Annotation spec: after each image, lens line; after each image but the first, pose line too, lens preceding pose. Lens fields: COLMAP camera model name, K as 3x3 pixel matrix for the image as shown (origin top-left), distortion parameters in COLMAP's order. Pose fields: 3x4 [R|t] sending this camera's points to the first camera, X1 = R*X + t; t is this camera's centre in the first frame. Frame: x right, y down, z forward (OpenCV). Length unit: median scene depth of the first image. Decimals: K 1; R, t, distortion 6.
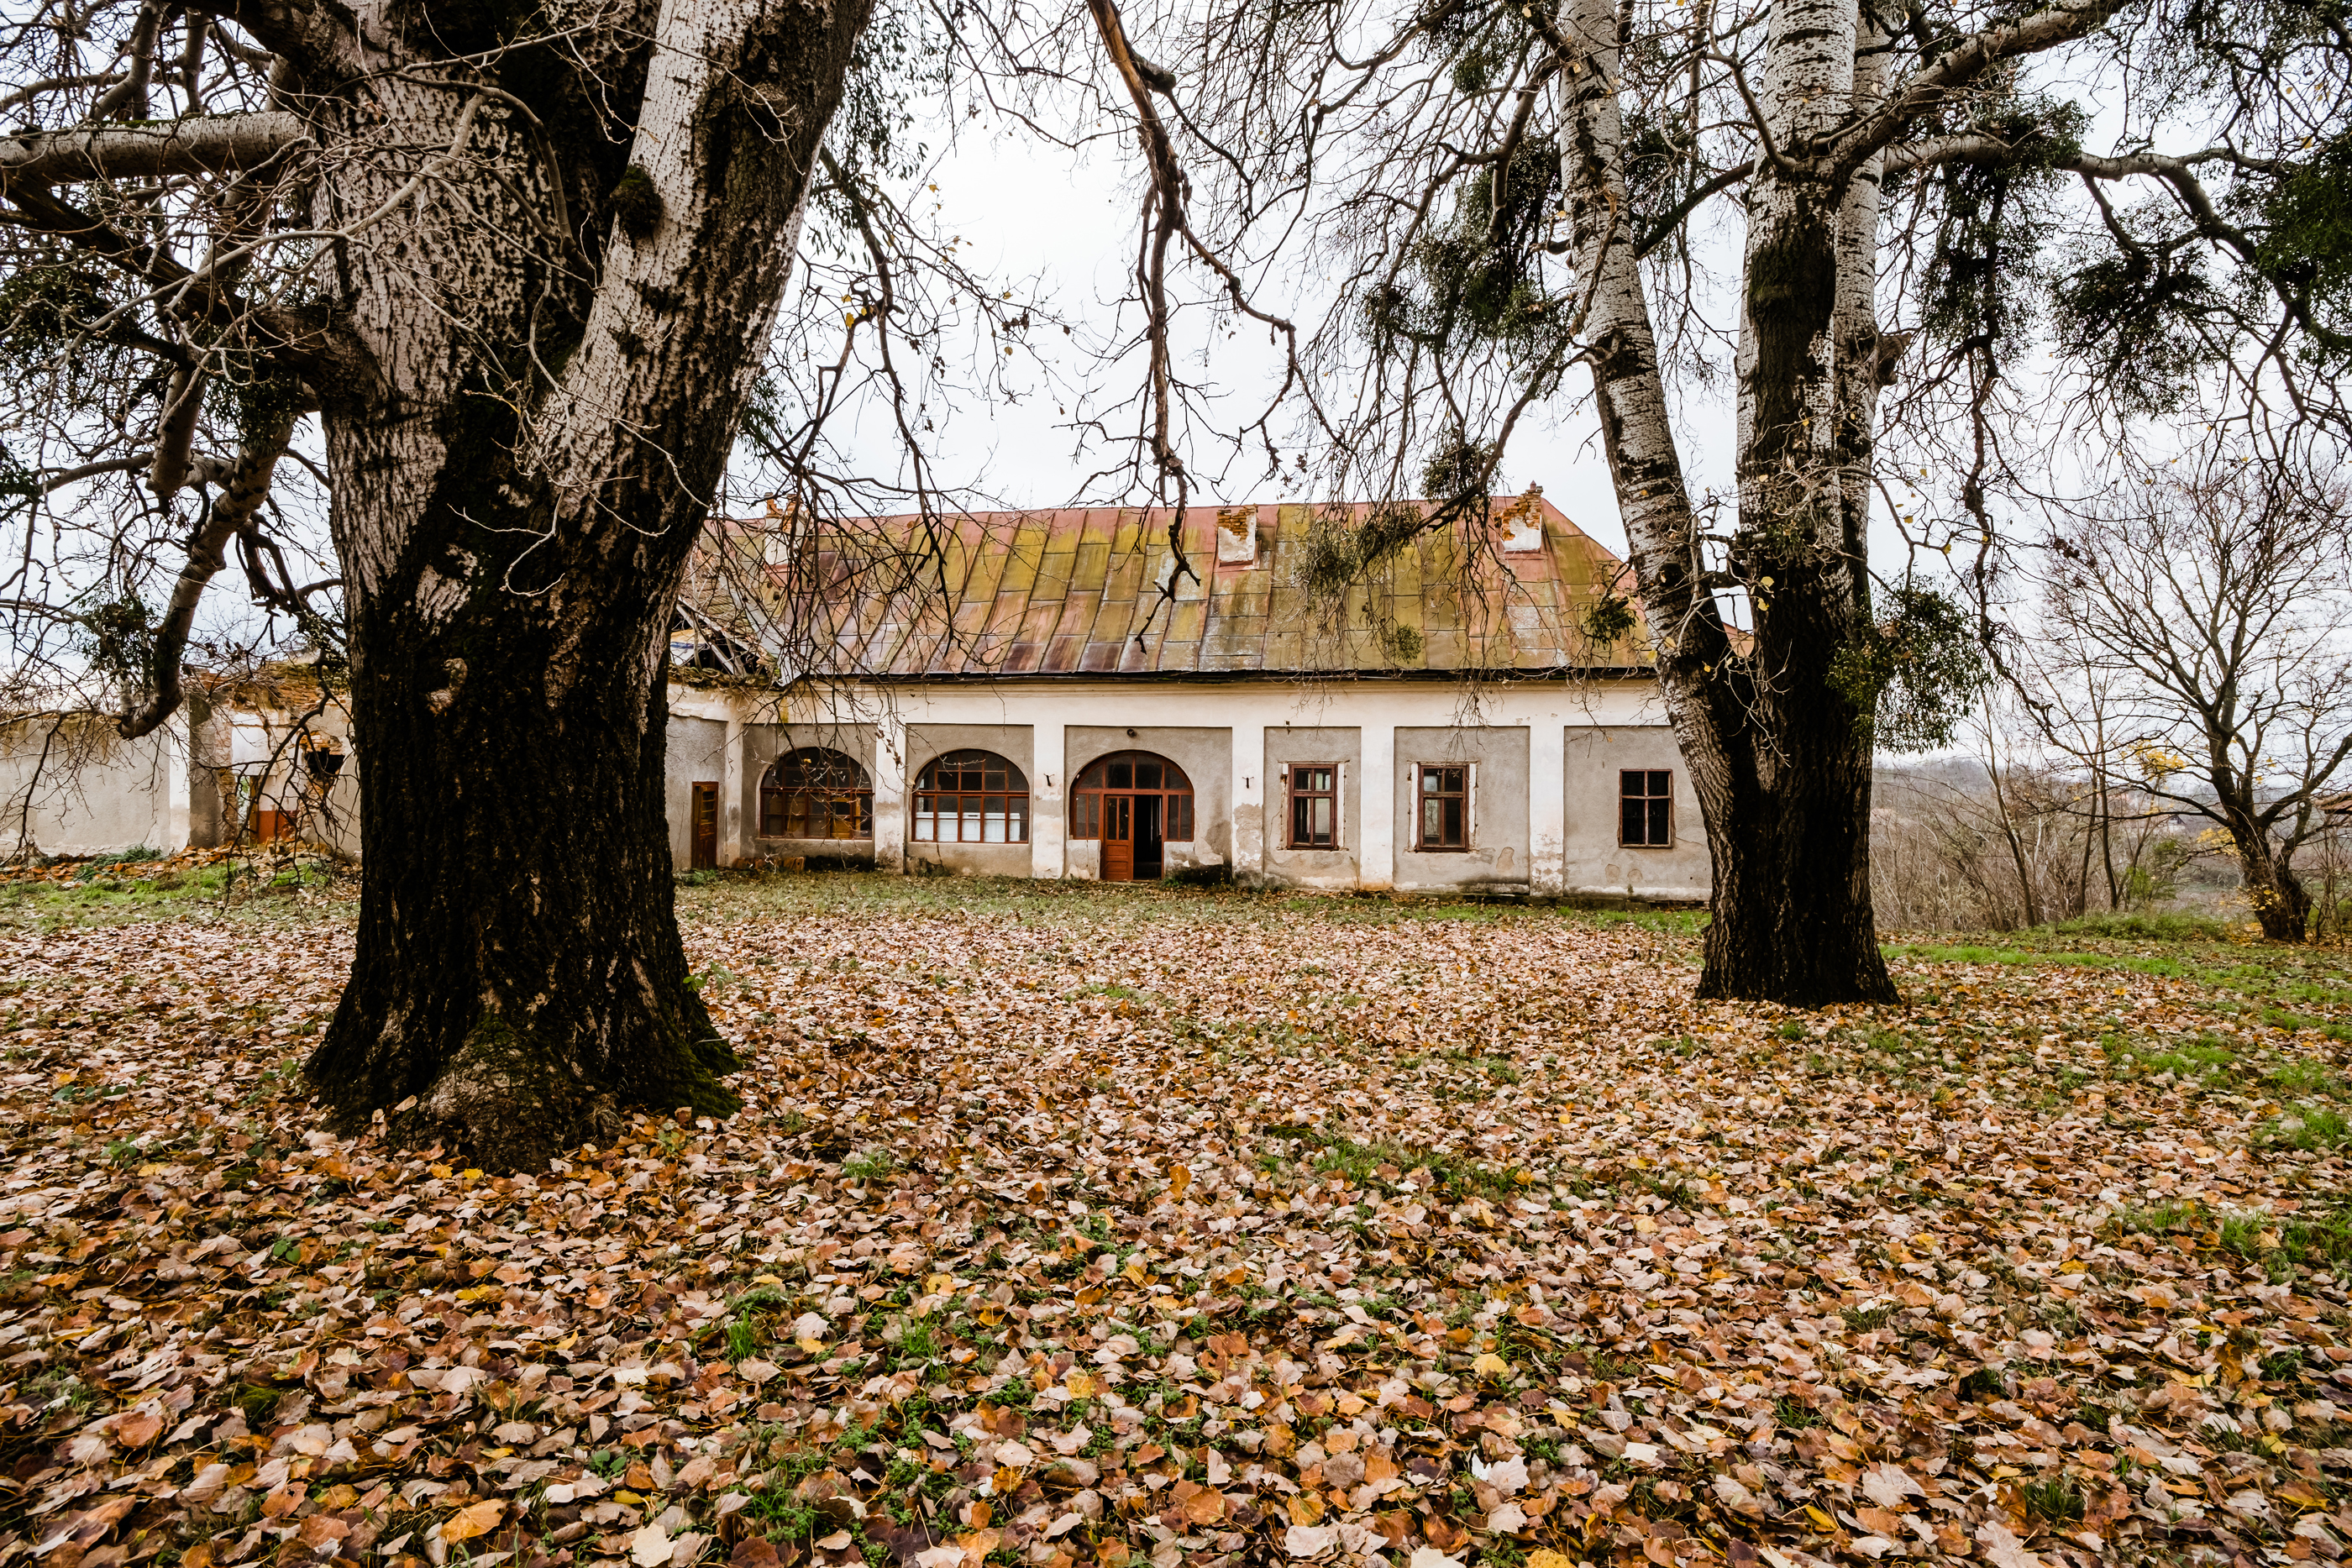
lens RADIAL K [[1248.4, 0, 1176.0], [0, 1248.4, 784.0], [0, 0, 1]] dist [0.001663, -0.000386]
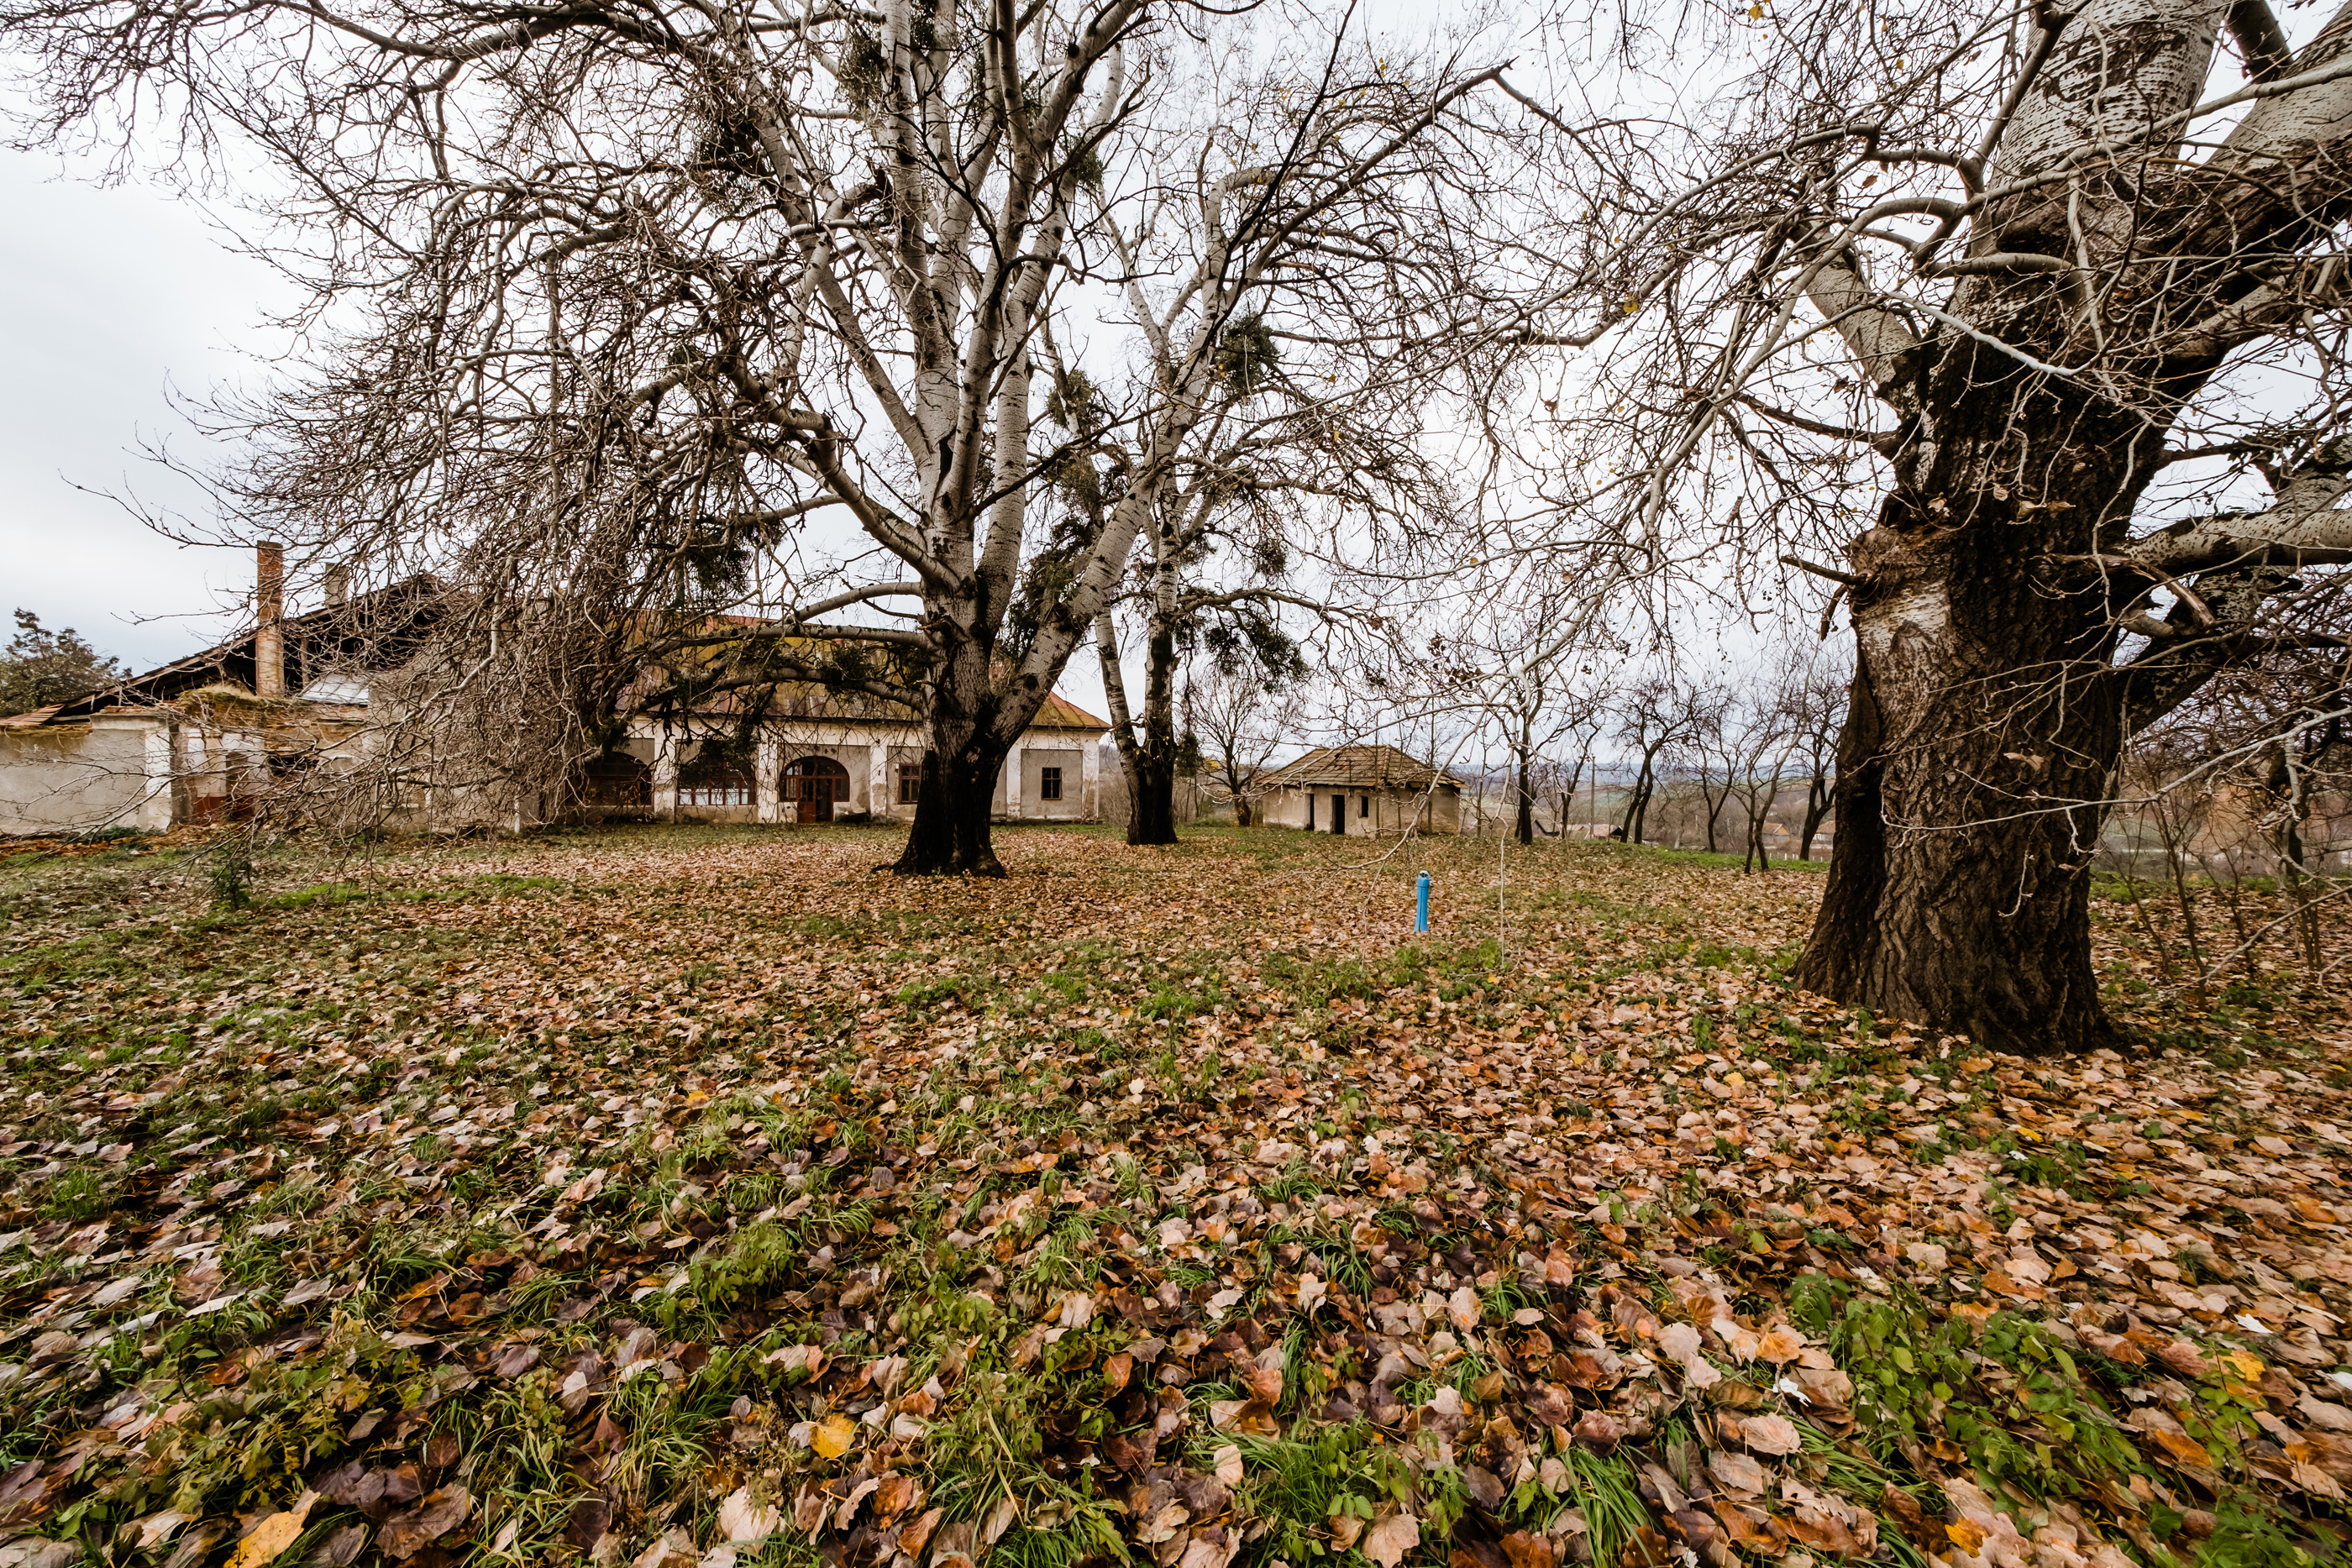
lens RADIAL K [[811.8, 0, 1176.0], [0, 811.8, 784.0], [0, 0, 1]] dist [0.012169, -0.000008]
pose [[0.790391, -0.012442, 0.612477, -0.382477], [-0.013149, 0.999219, 0.037267, -0.039674], [-0.612462, -0.037509, 0.789610, -0.374971]]
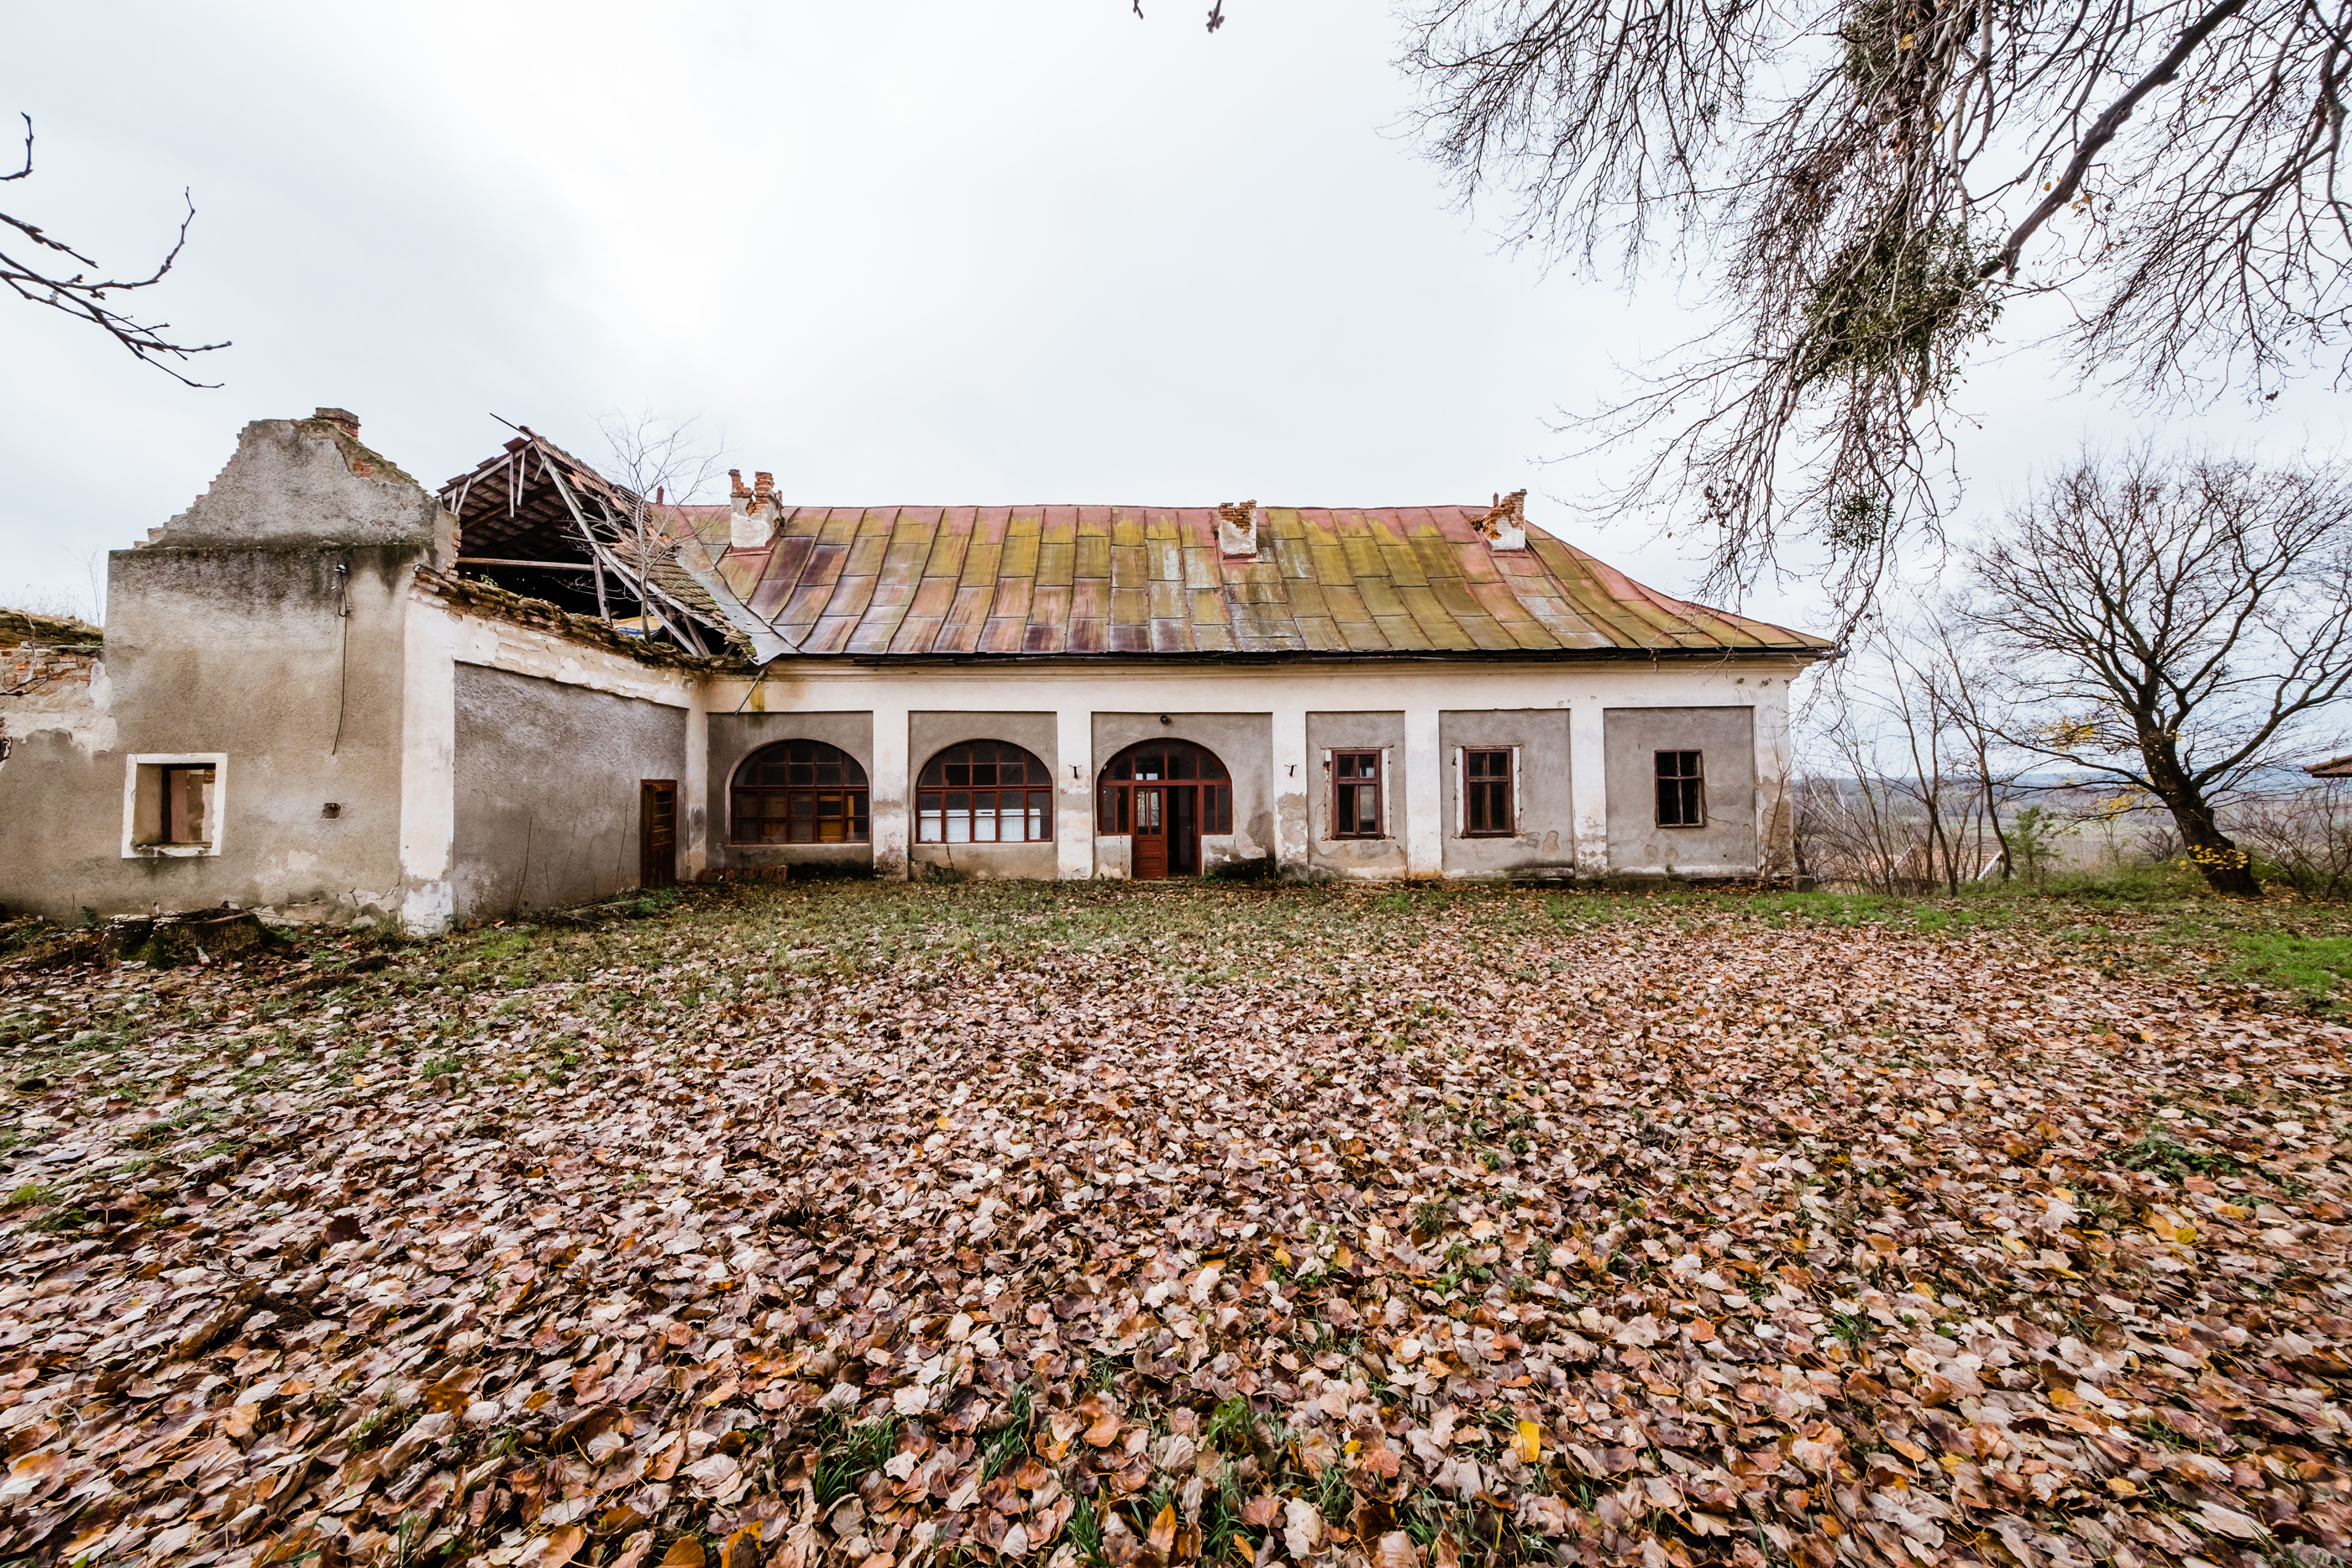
lens RADIAL K [[811.8, 0, 1176.0], [0, 811.8, 784.0], [0, 0, 1]] dist [0.012169, -0.000008]
pose [[0.981360, -0.018504, 0.191288, -0.147101], [0.019666, 0.999798, -0.004174, 0.009999], [-0.191172, 0.007858, 0.981525, 0.412235]]
